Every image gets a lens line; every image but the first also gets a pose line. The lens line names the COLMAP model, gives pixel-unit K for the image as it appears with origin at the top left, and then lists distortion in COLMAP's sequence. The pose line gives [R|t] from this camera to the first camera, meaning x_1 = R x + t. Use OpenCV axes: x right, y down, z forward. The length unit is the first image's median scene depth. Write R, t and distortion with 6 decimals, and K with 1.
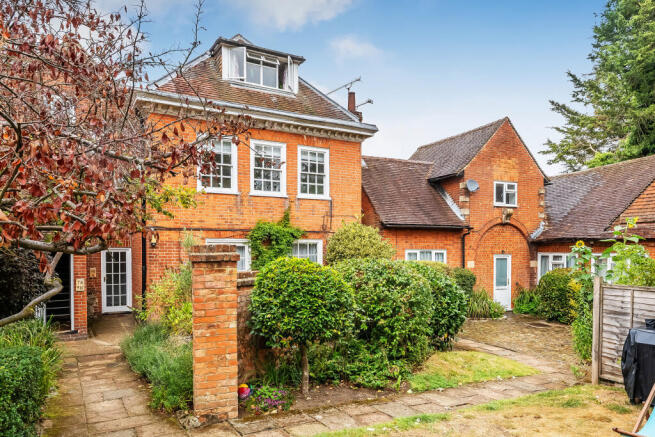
lens RADIAL K [[459.3, 0, 327.5], [0, 459.3, 218.5], [0, 0, 1]] dist [-0.006134, -0.001410]
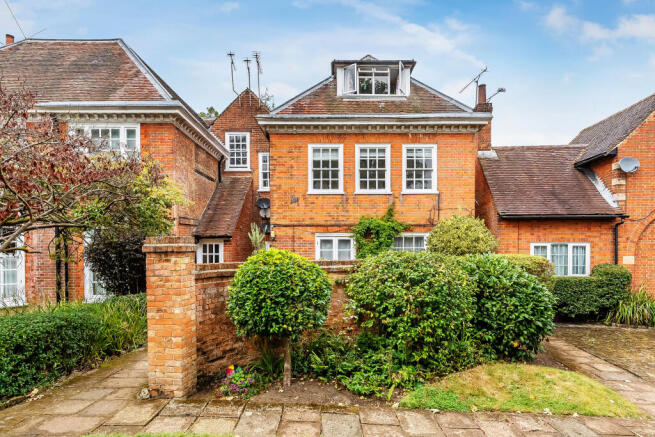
lens RADIAL K [[377.1, 0, 327.5], [0, 377.1, 218.5], [0, 0, 1]] dist [-0.002452, -0.001254]
pose [[0.862141, -0.034254, -0.505510, 0.220219], [0.034991, 0.999355, -0.008041, 0.013063], [0.505459, -0.010756, 0.862783, 0.162447]]
